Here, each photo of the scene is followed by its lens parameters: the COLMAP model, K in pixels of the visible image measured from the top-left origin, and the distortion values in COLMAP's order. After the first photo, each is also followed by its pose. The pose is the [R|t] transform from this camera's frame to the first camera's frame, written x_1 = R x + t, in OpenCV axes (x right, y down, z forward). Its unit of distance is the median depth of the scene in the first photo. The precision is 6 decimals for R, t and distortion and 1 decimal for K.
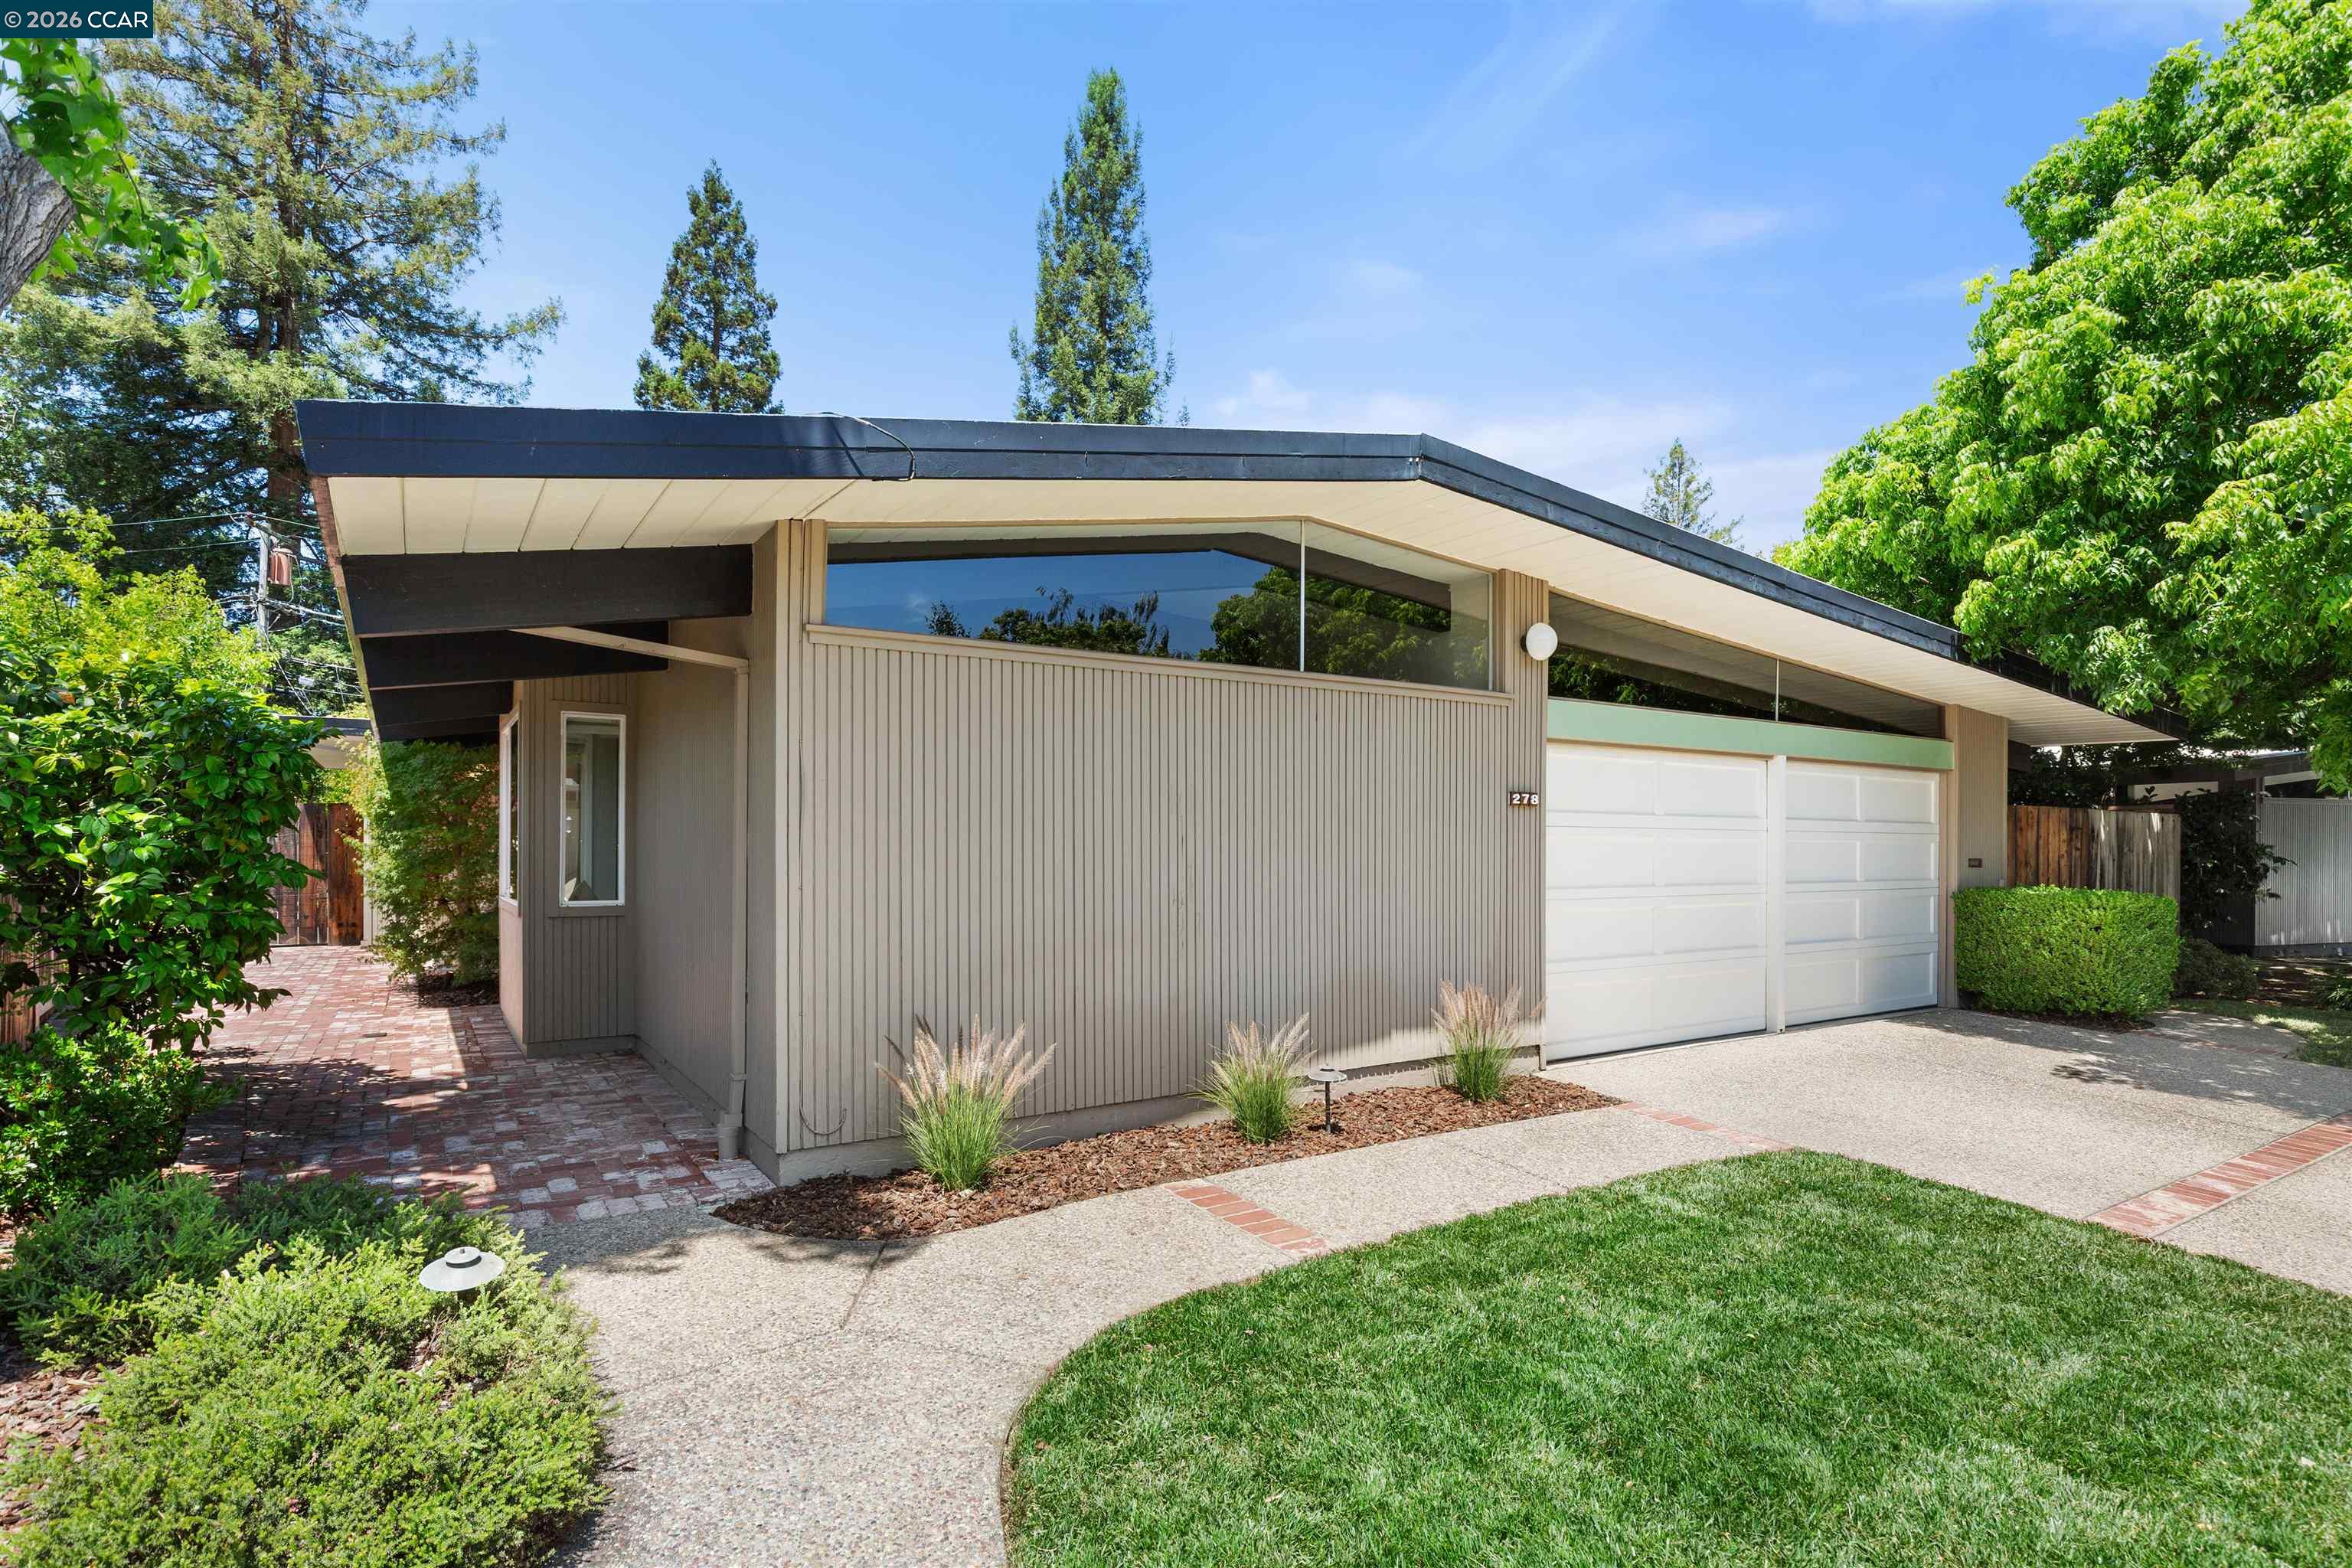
lens RADIAL K [[1295.7, 0, 1264.3], [0, 1295.7, 848.1], [0, 0, 1]] dist [0.001428, -0.002838]
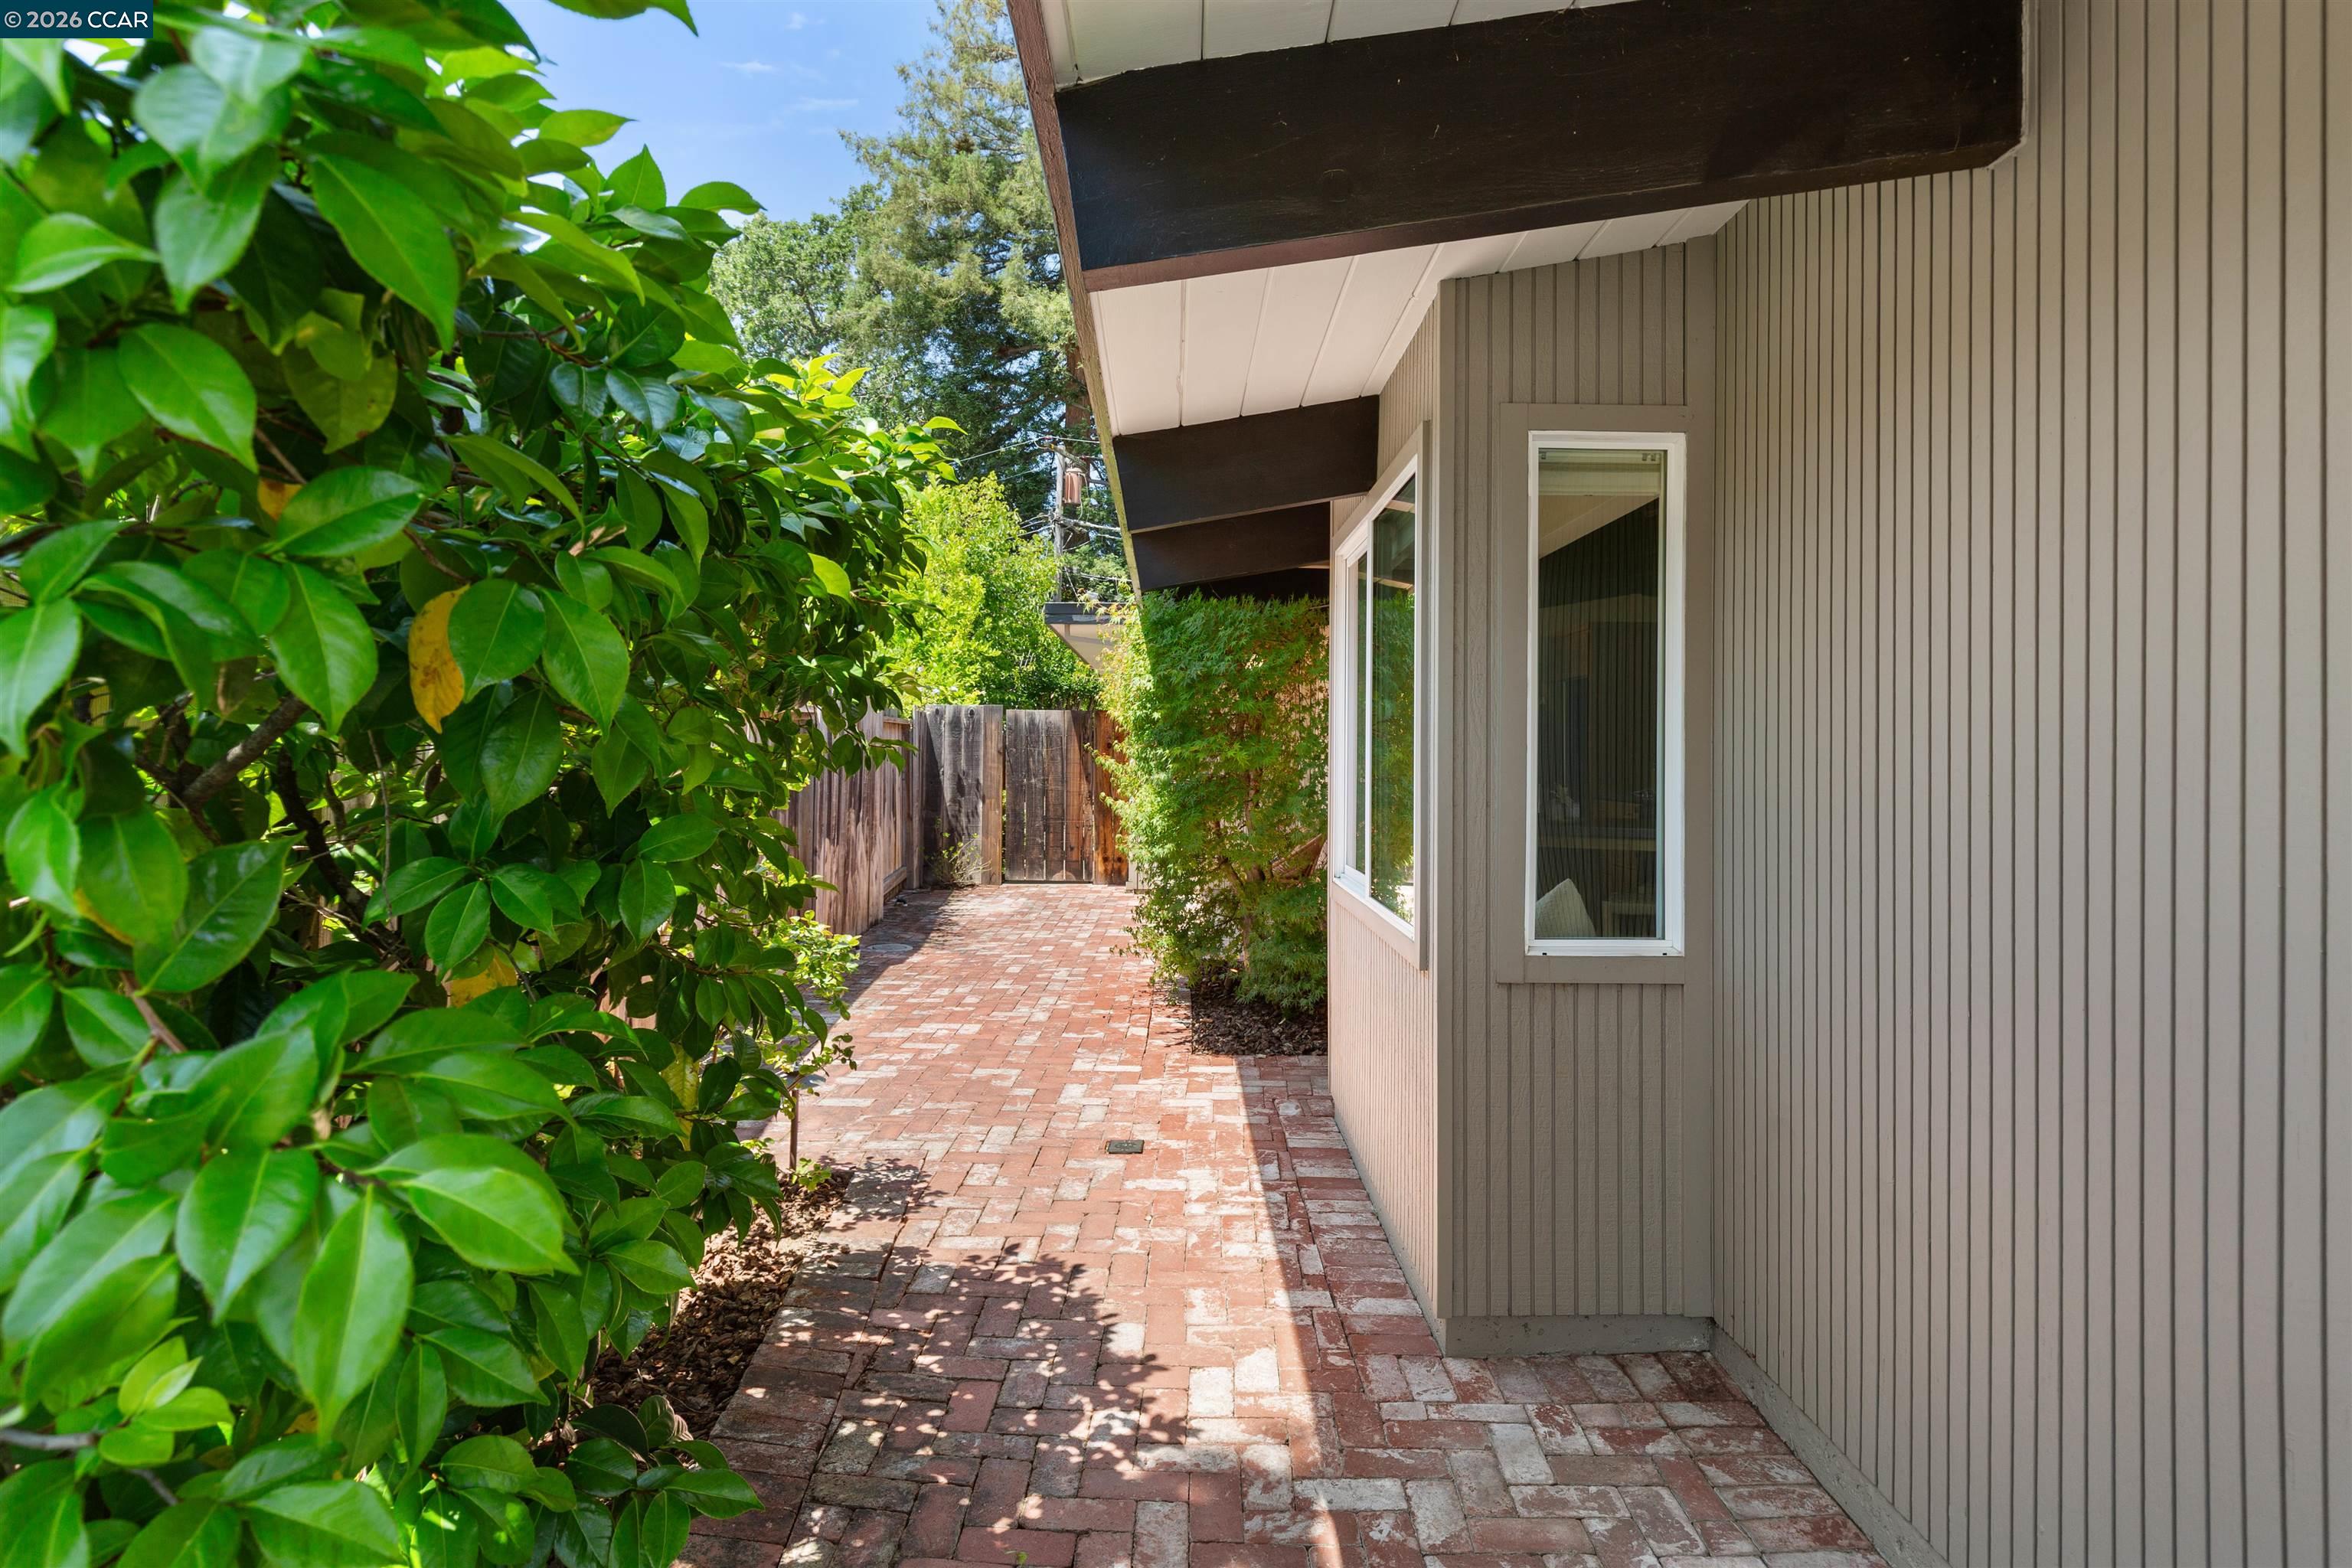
lens RADIAL K [[1368.4, 0, 1179.8], [0, 1368.4, 765.0], [0, 0, 1]] dist [0.006462, -0.000298]
pose [[0.836935, 0.008468, -0.547236, -0.114228], [-0.006572, 0.999964, 0.005424, -0.003003], [0.547262, -0.000943, 0.836961, 0.171069]]
